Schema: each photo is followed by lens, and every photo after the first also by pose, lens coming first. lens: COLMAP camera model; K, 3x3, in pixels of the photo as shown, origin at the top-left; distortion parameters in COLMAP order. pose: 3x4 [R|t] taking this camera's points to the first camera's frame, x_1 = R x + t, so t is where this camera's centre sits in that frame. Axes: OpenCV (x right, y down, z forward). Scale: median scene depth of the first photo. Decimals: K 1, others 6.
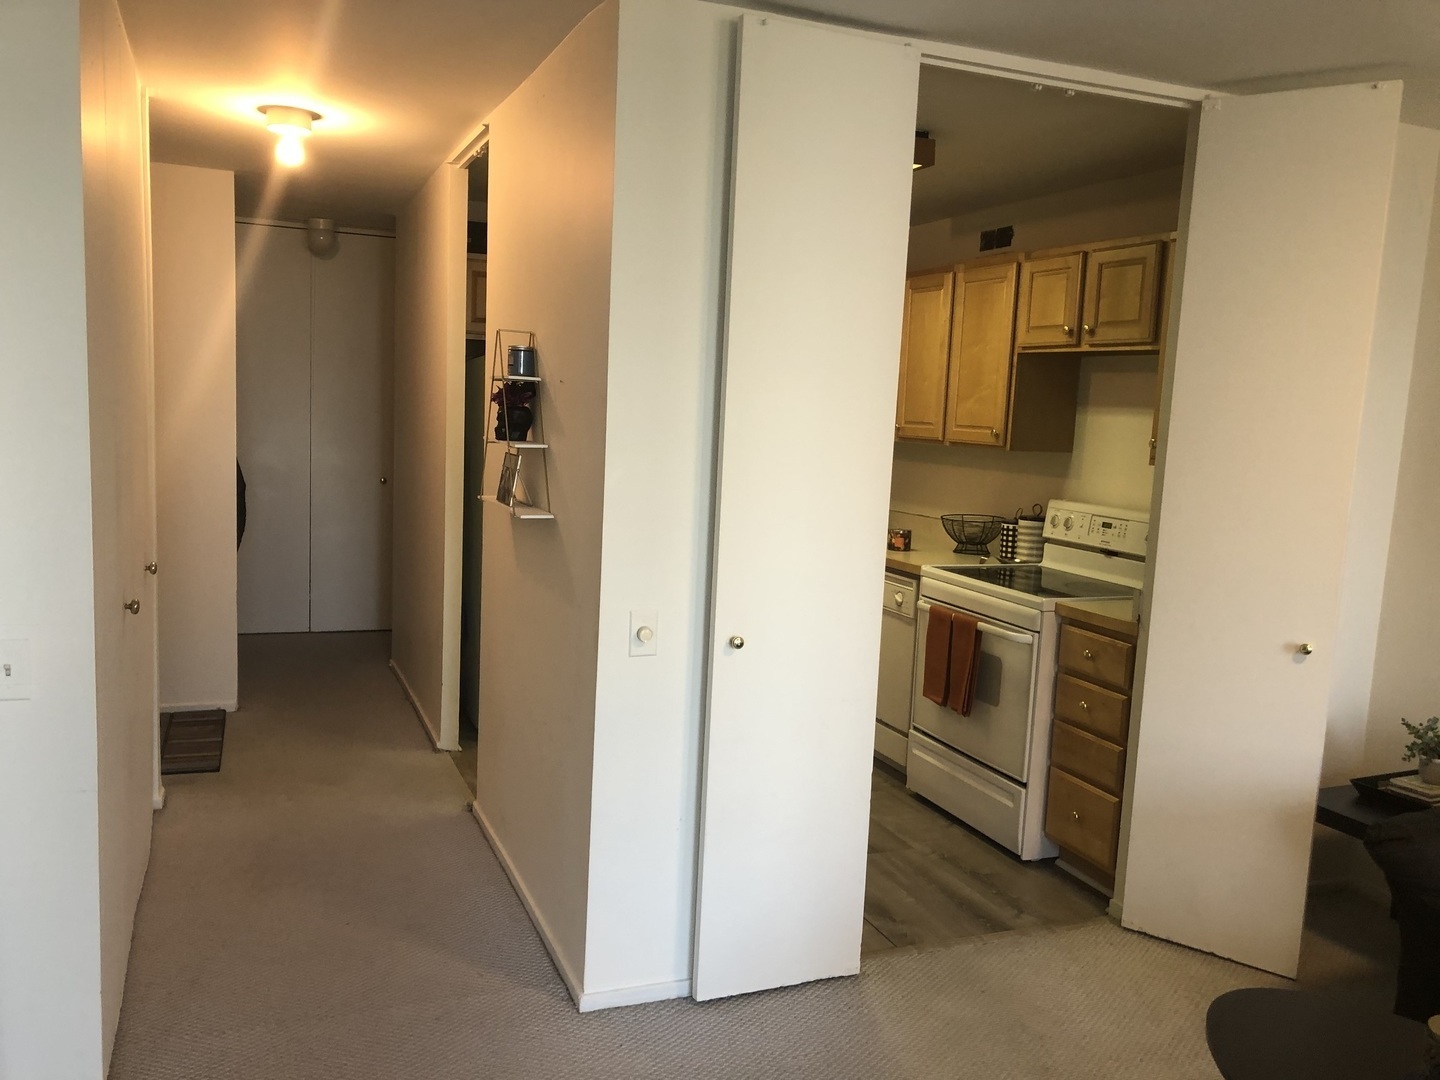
lens RADIAL K [[1200.8, 0, 726.8], [0, 1200.8, 560.1], [0, 0, 1]] dist [0.048069, -0.019191]
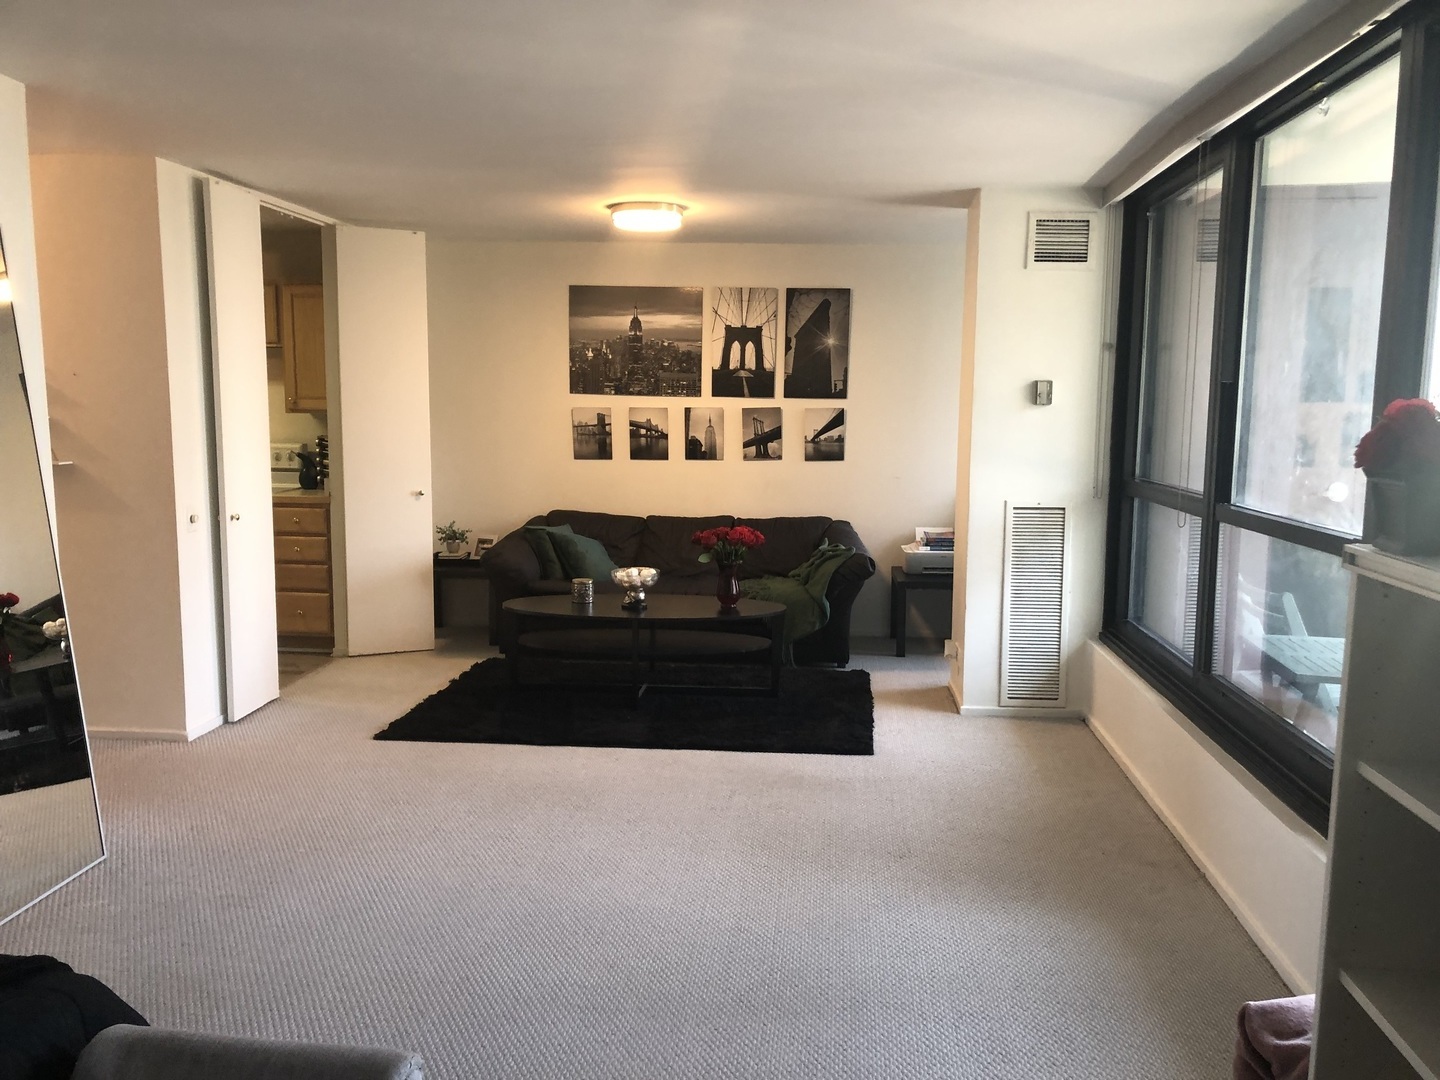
lens RADIAL K [[1200.8, 0, 726.8], [0, 1200.8, 560.1], [0, 0, 1]] dist [0.048069, -0.019191]
pose [[0.471049, -0.161838, 0.867134, -1.099229], [0.129705, 0.985048, 0.113386, 0.018864], [-0.872519, 0.059061, 0.484997, -0.476854]]
